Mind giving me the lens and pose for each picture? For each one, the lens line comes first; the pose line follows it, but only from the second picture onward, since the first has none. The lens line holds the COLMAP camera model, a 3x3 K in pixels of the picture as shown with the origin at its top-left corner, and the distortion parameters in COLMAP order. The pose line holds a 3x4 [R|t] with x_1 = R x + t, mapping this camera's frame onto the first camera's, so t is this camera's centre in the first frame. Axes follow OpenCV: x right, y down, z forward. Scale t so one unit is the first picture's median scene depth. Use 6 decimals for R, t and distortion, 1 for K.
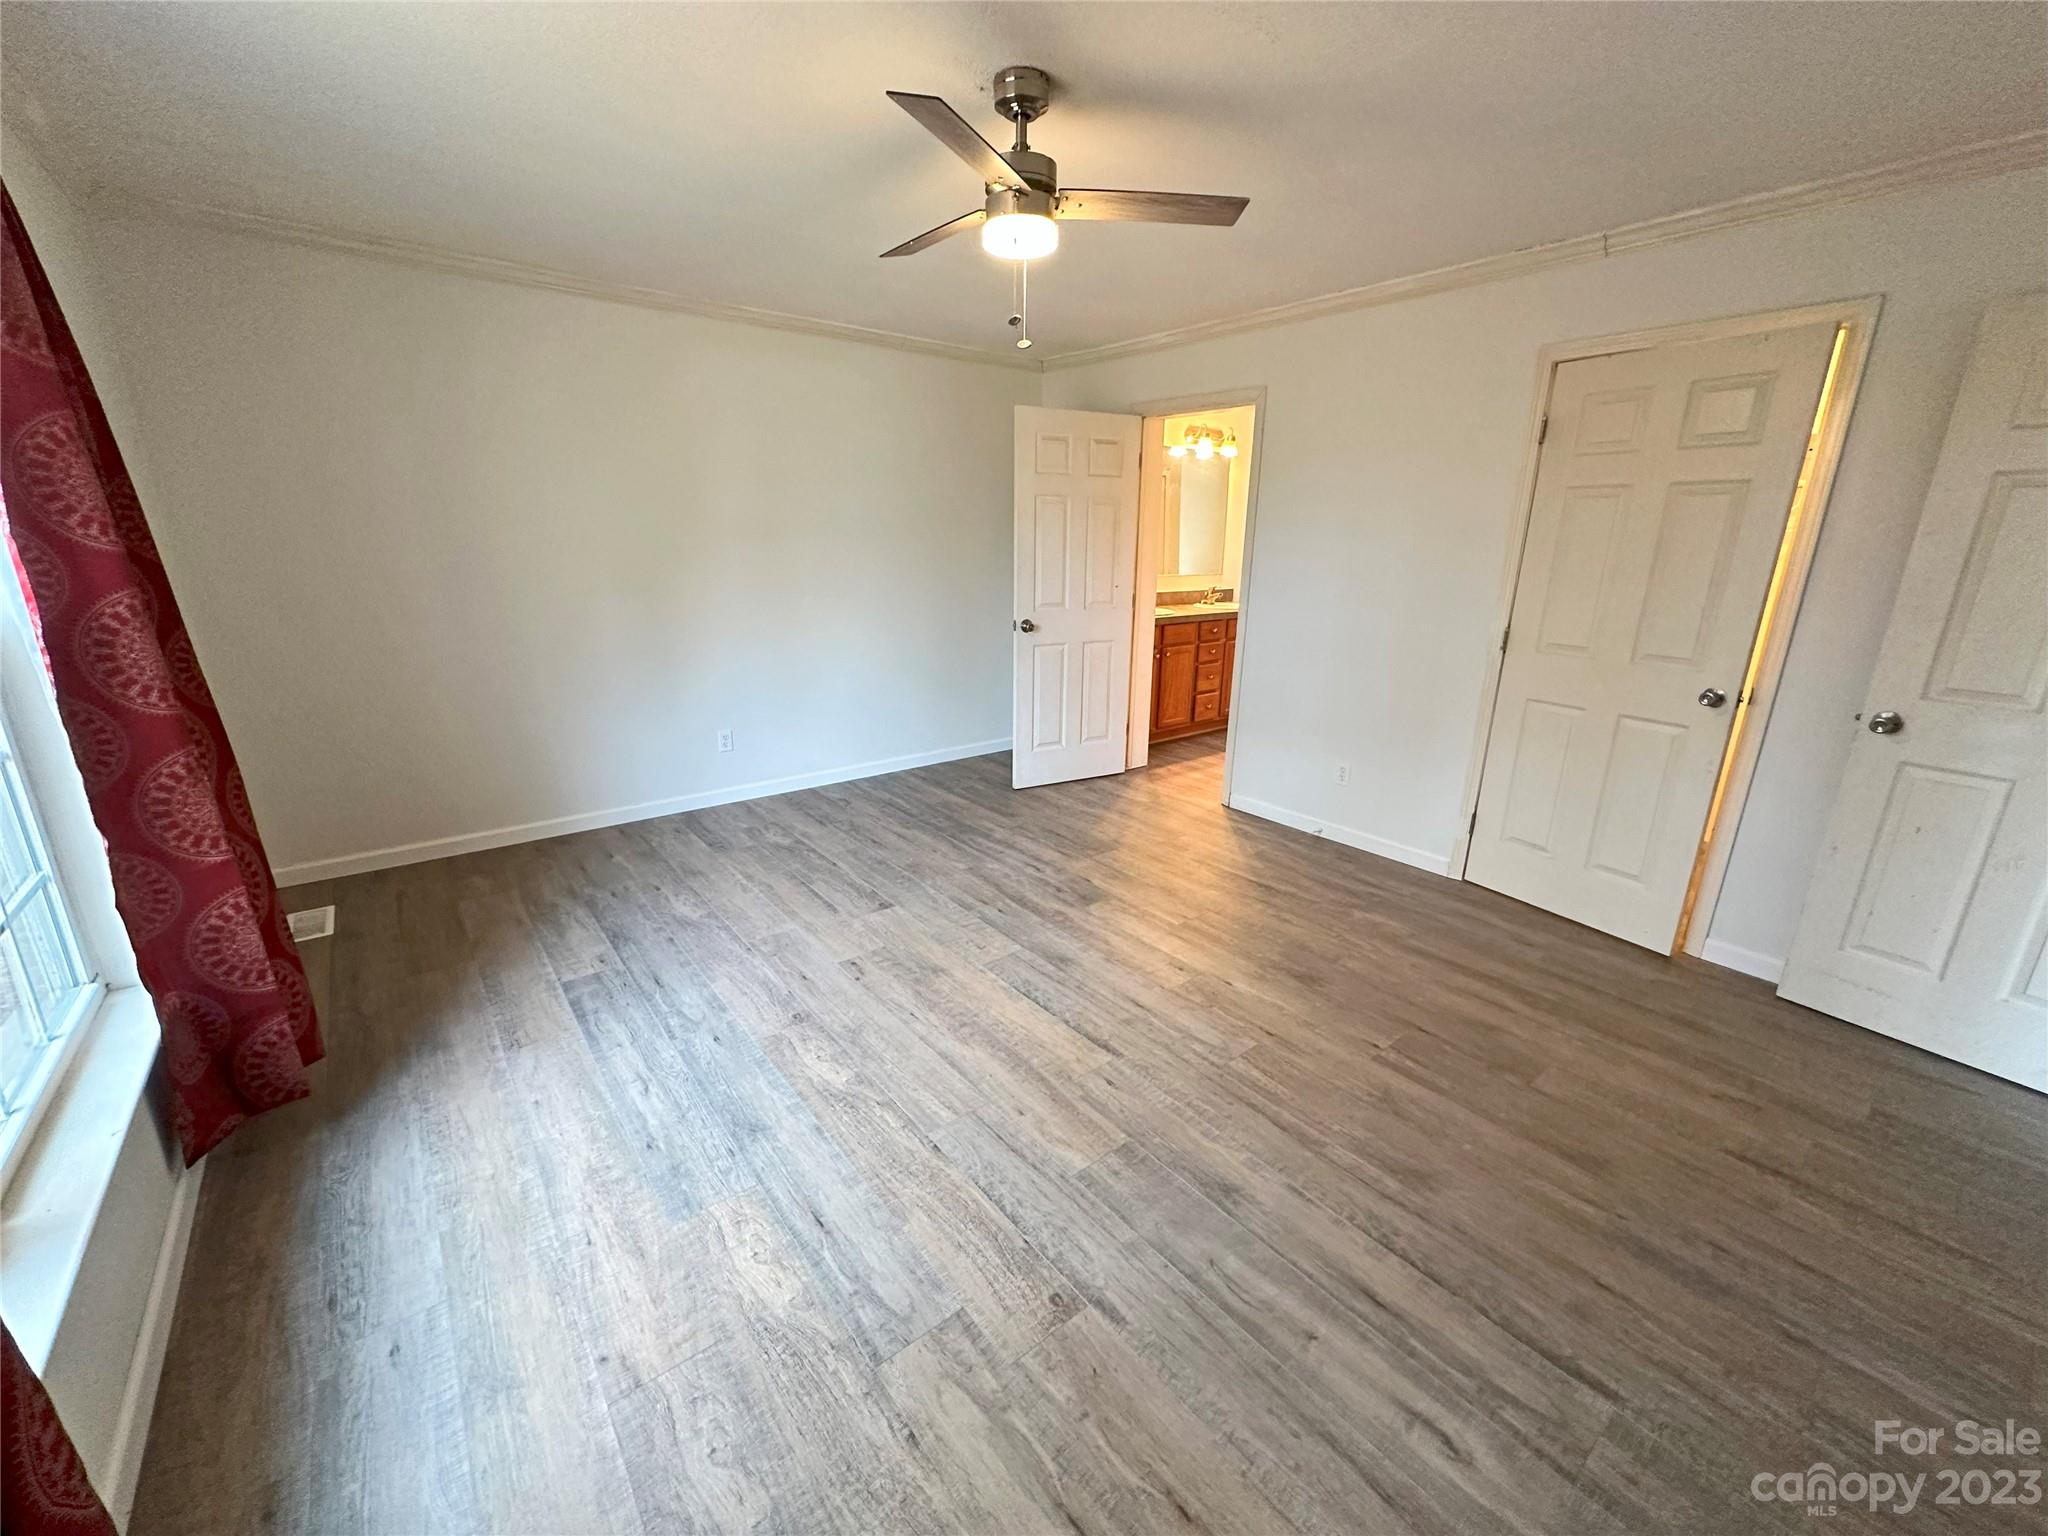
lens RADIAL K [[813.2, 0, 1024.0], [0, 813.2, 768.0], [0, 0, 1]] dist [-0.001664, 0.000409]
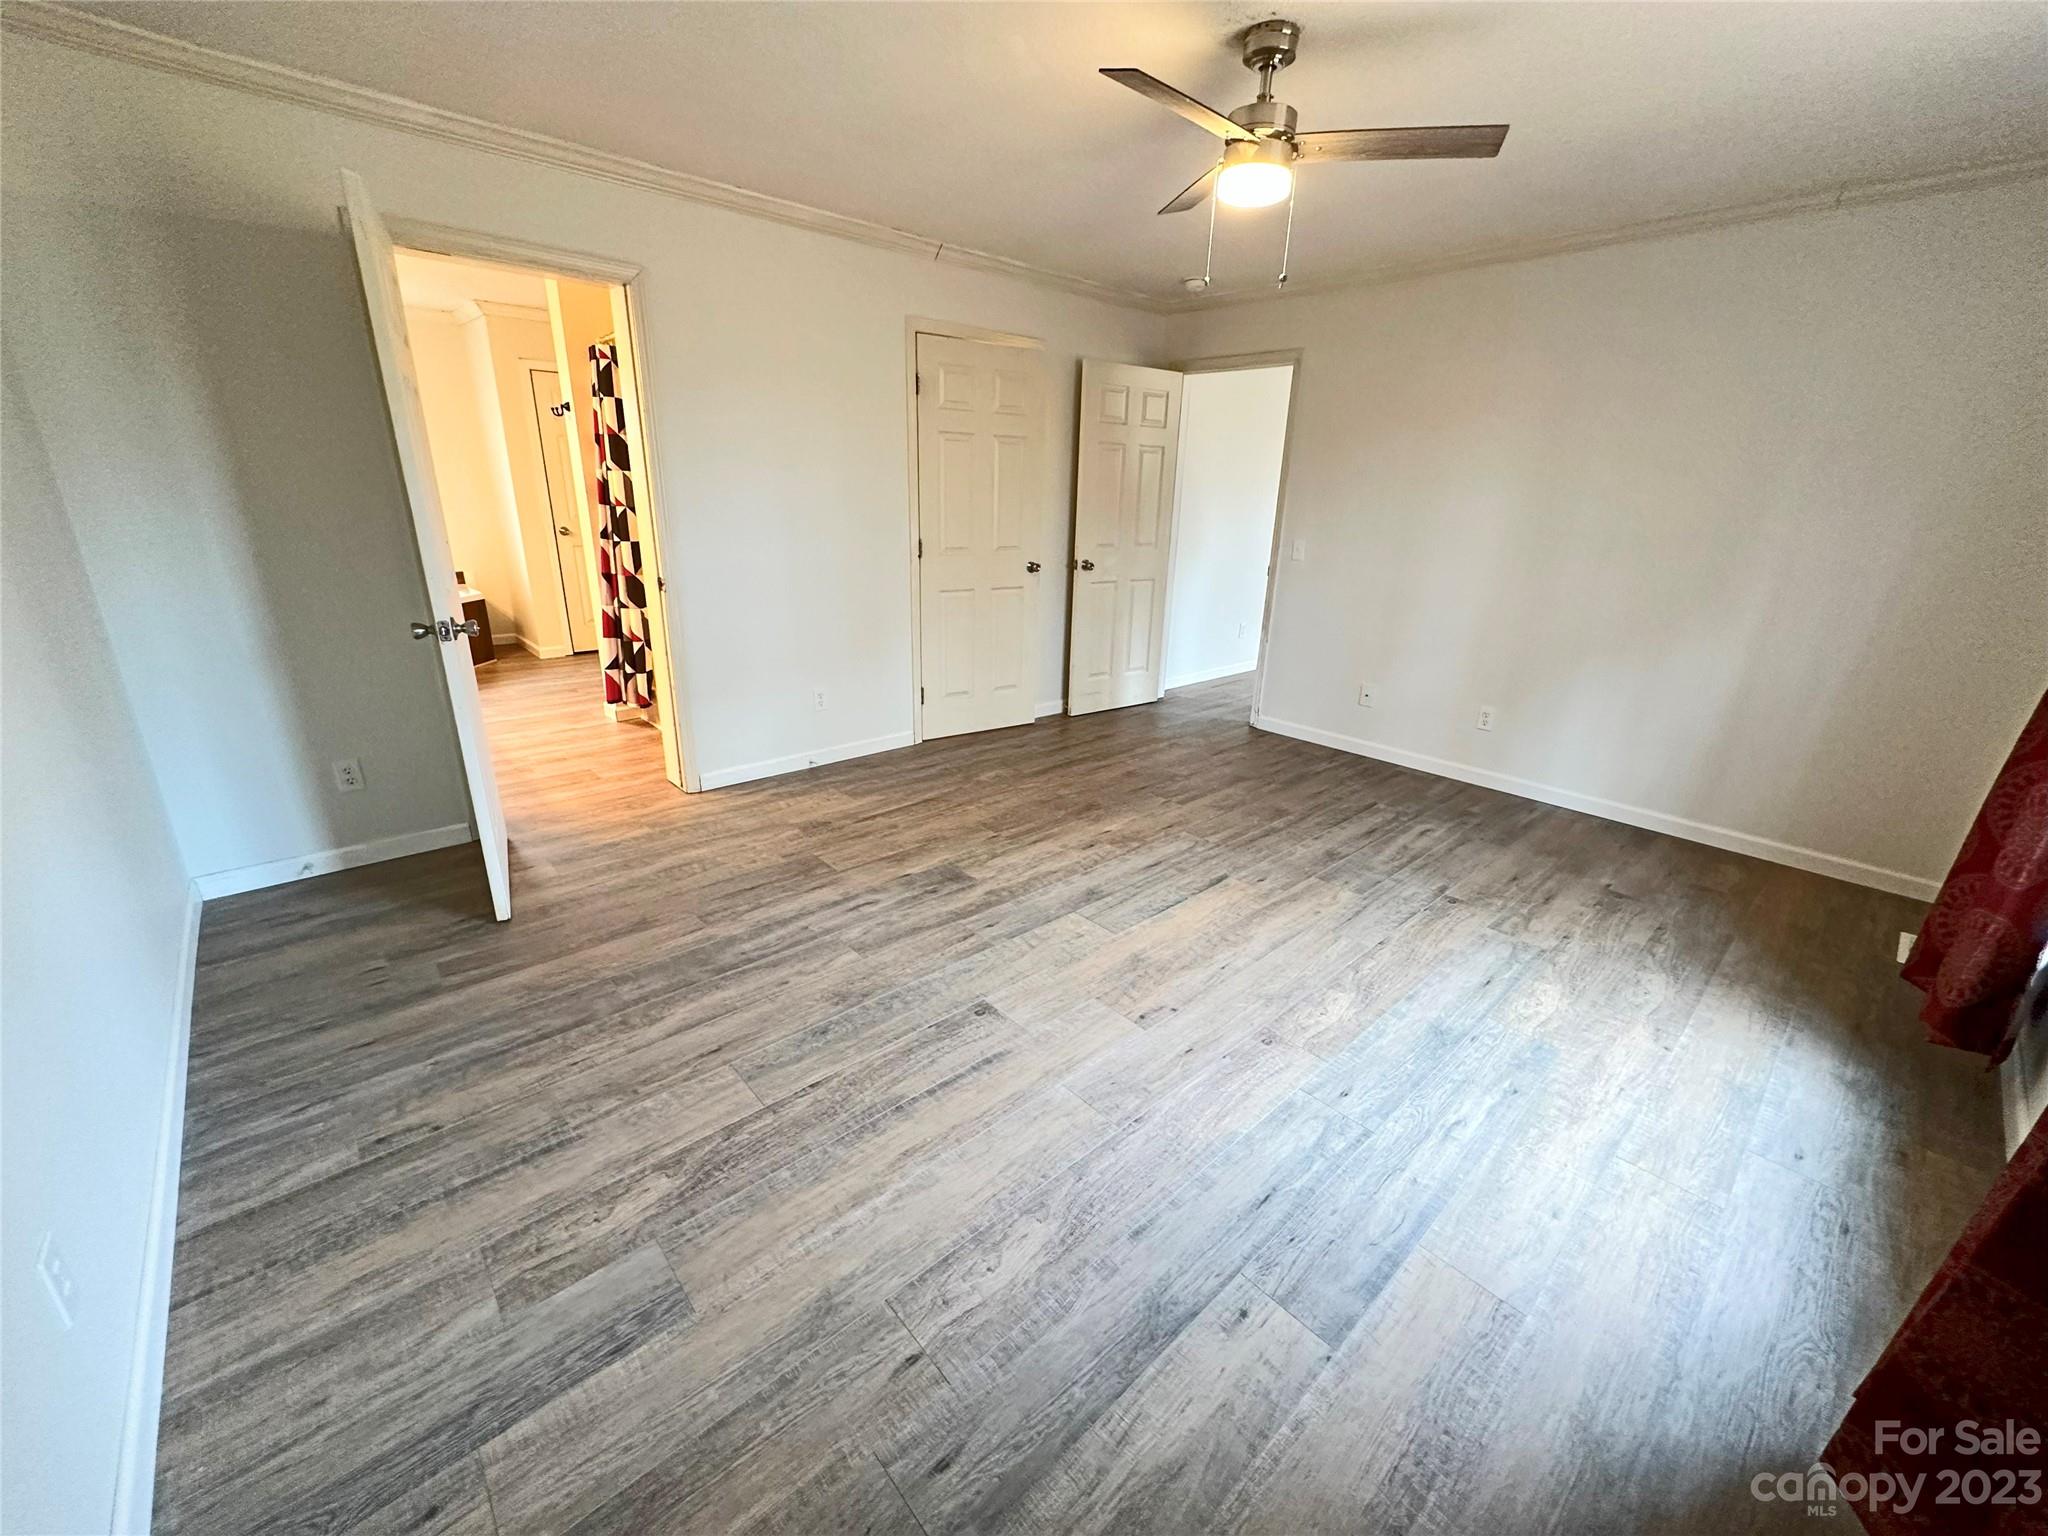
lens RADIAL K [[813.2, 0, 1024.0], [0, 813.2, 768.0], [0, 0, 1]] dist [-0.001664, 0.000409]
pose [[-0.059120, -0.344616, 0.936880, -0.761255], [0.250240, 0.903439, 0.348107, -0.255306], [-0.966377, 0.255025, 0.032825, 0.893280]]
